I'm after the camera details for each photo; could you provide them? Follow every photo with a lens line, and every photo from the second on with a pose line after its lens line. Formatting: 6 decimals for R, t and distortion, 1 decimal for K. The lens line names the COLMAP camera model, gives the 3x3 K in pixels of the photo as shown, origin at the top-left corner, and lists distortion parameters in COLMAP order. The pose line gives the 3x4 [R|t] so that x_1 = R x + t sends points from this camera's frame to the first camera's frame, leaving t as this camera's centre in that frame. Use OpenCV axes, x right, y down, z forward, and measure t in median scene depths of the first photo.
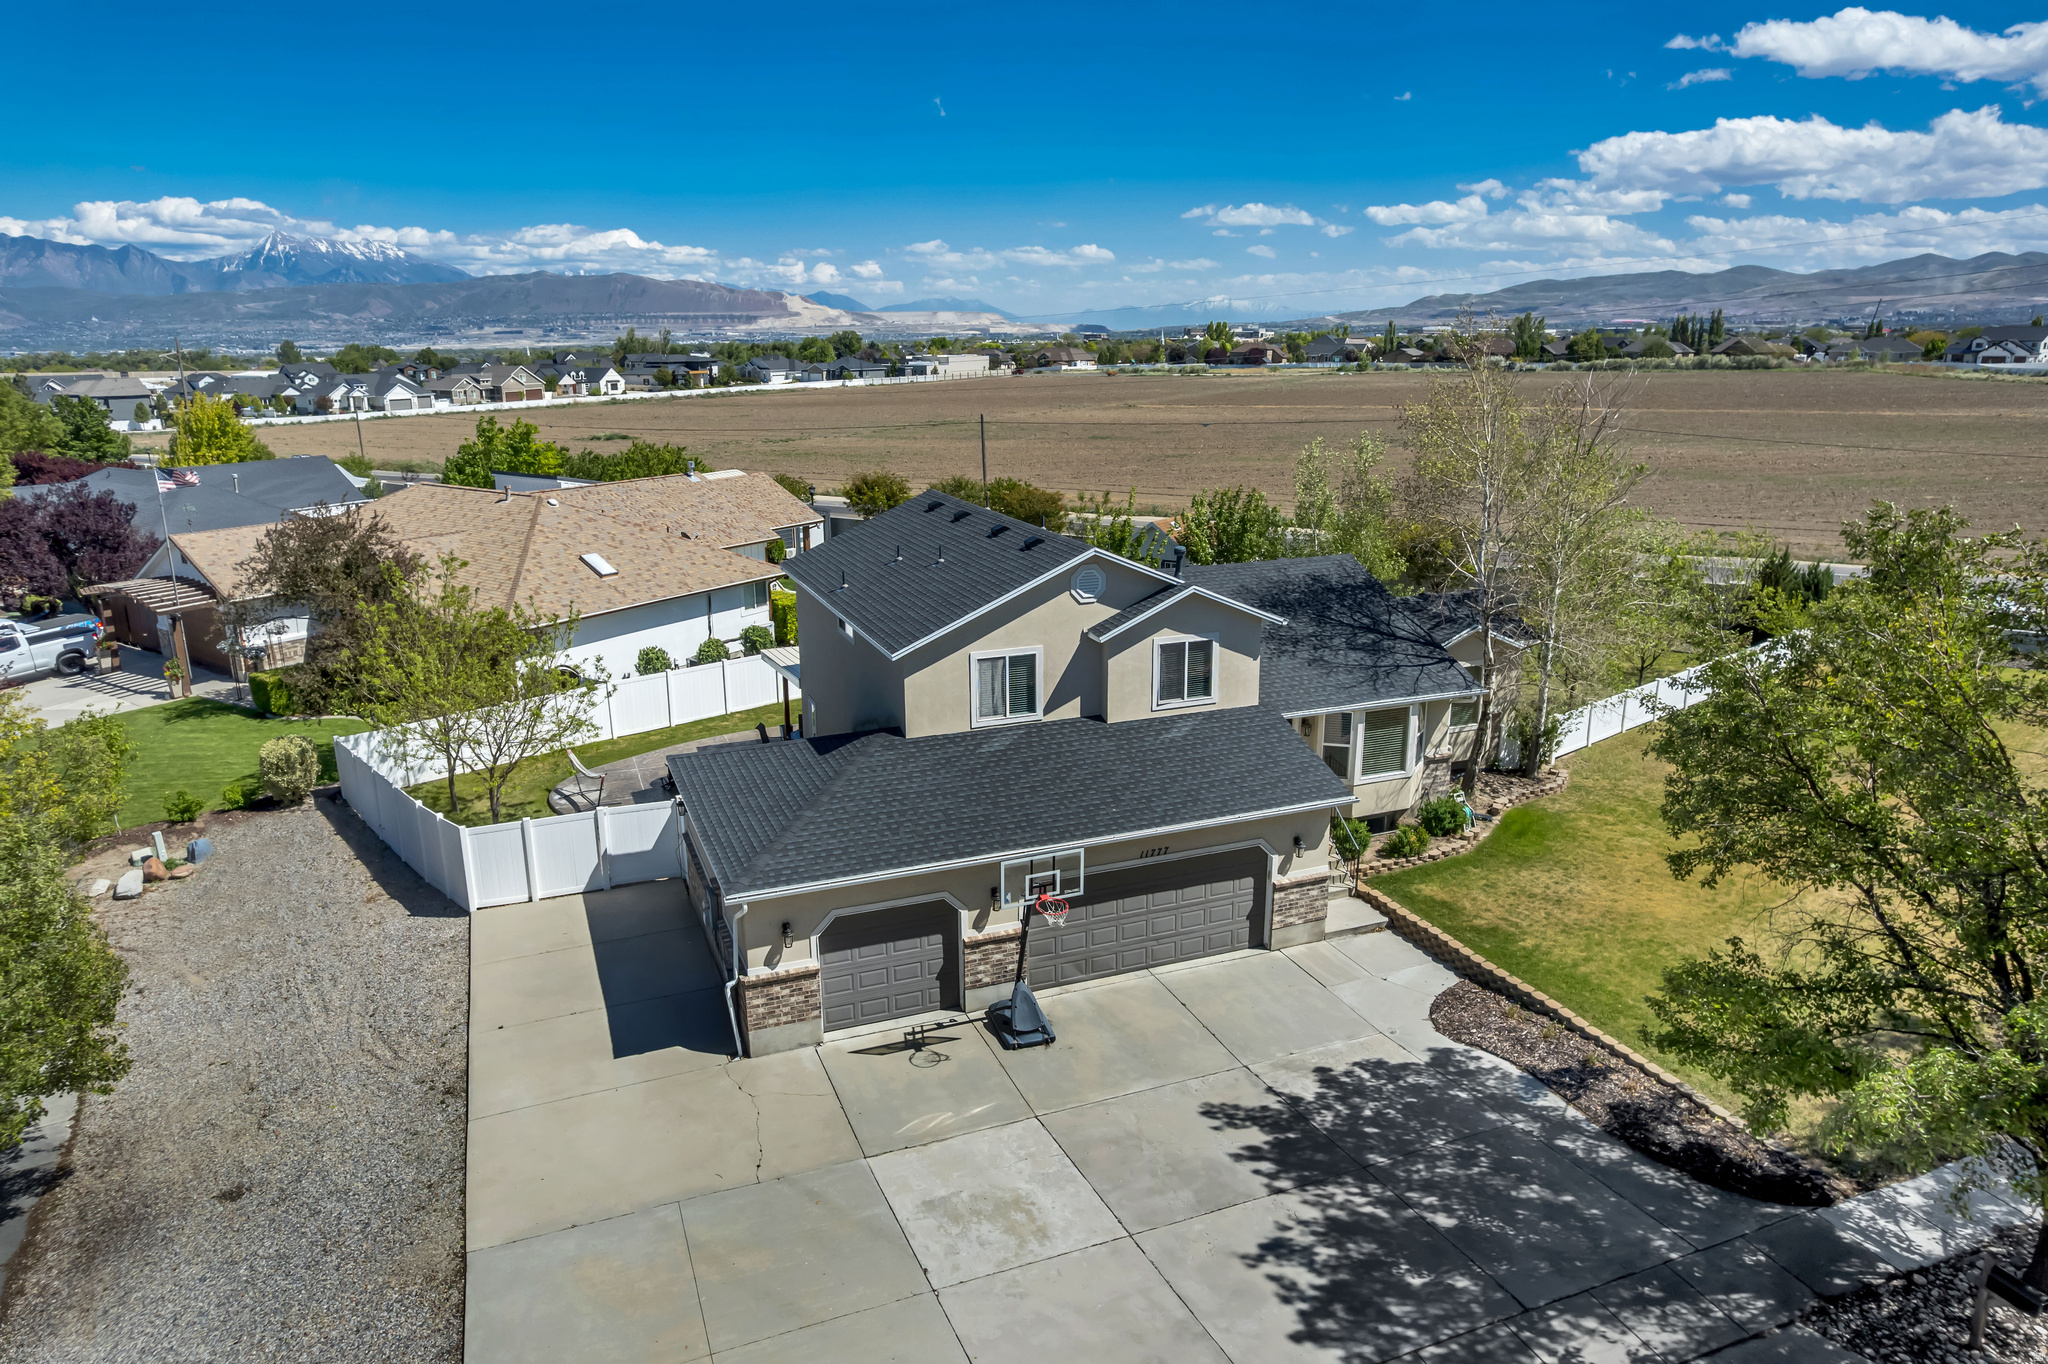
lens RADIAL K [[1313.6, 0, 1028.8], [0, 1313.6, 683.5], [0, 0, 1]] dist [-0.075265, 0.065155]
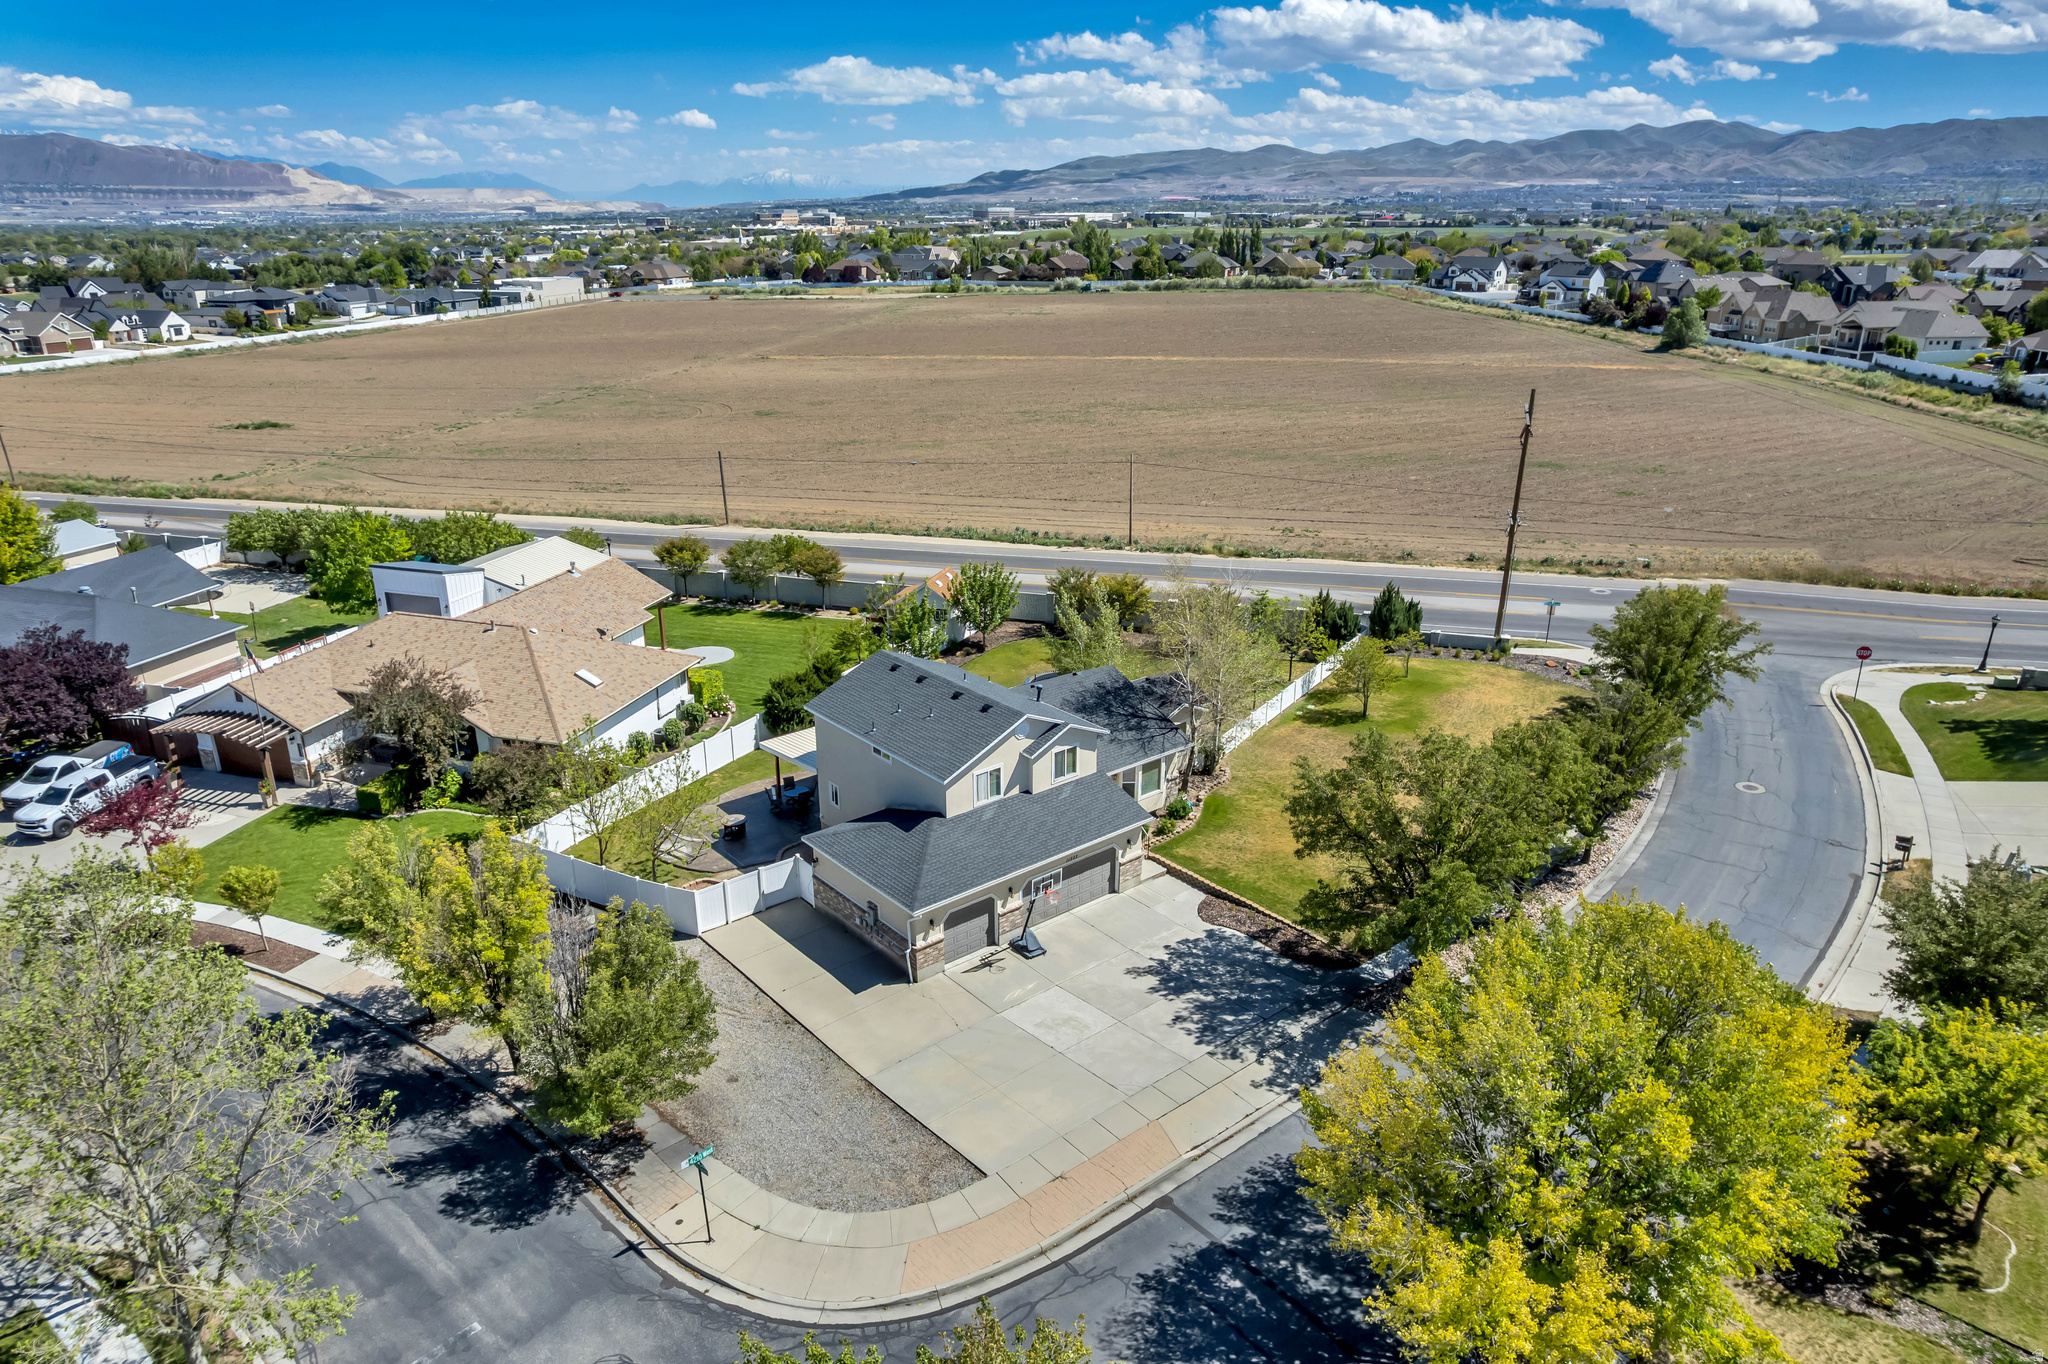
lens RADIAL K [[1313.6, 0, 1025.7], [0, 1313.6, 689.6], [0, 0, 1]] dist [-0.075265, 0.065155]
pose [[0.951055, -0.102944, 0.291372, -0.451637], [0.075666, 0.991756, 0.103418, -0.293872], [-0.299616, -0.076309, 0.951003, -0.781493]]
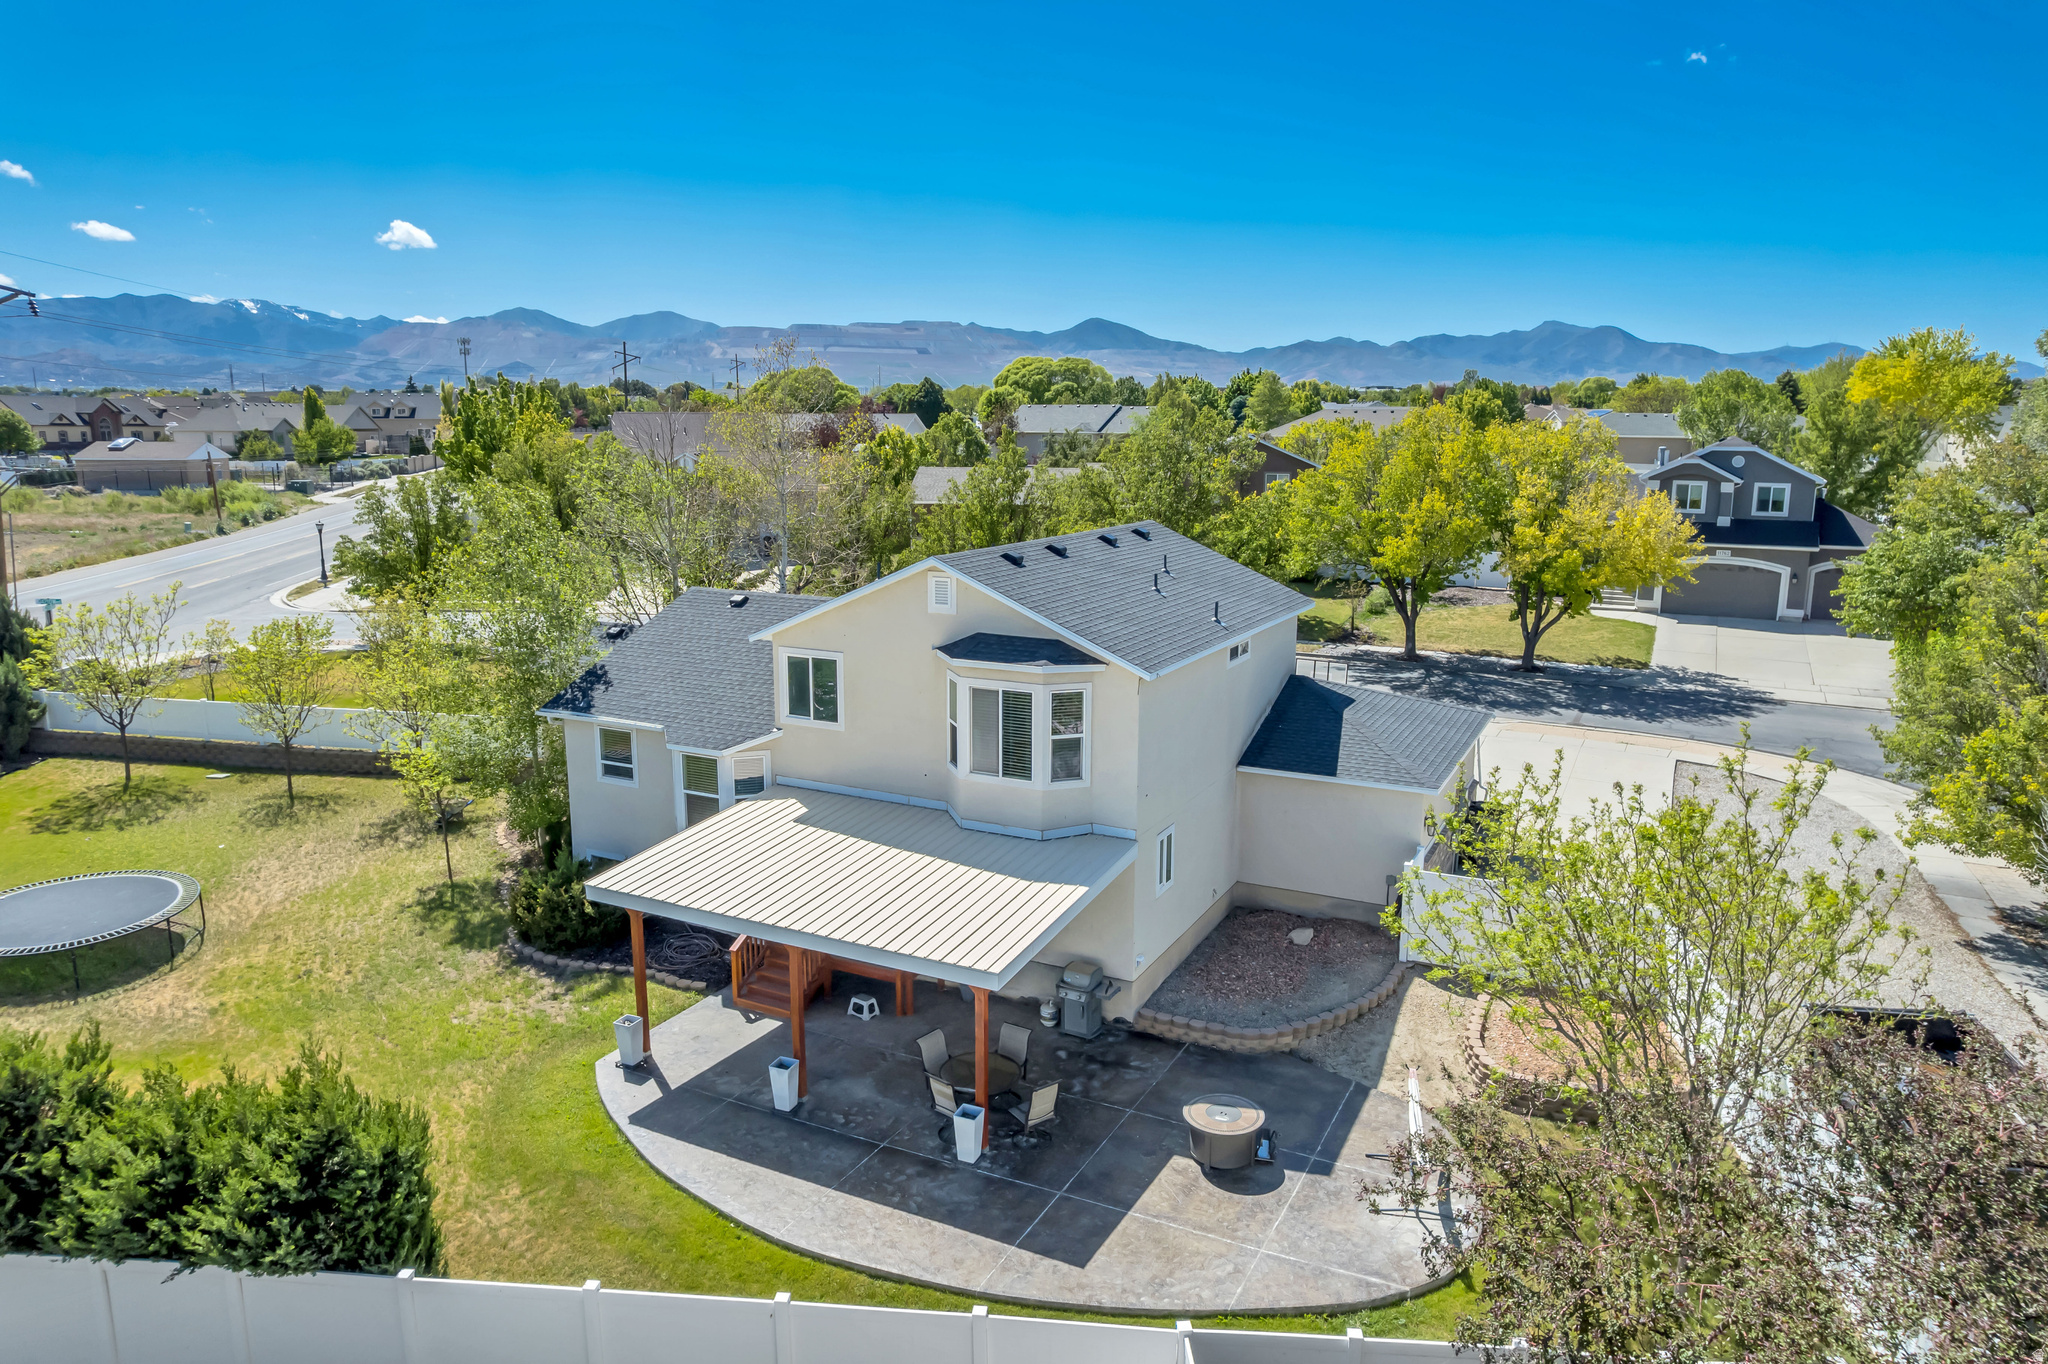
lens RADIAL K [[1313.6, 0, 1037.4], [0, 1313.6, 670.1], [0, 0, 1]] dist [-0.075265, 0.065155]
pose [[-0.662298, -0.136325, 0.736734, -0.686475], [0.195802, 0.917644, 0.345820, -0.357703], [-0.723203, 0.373290, -0.581061, 1.549940]]
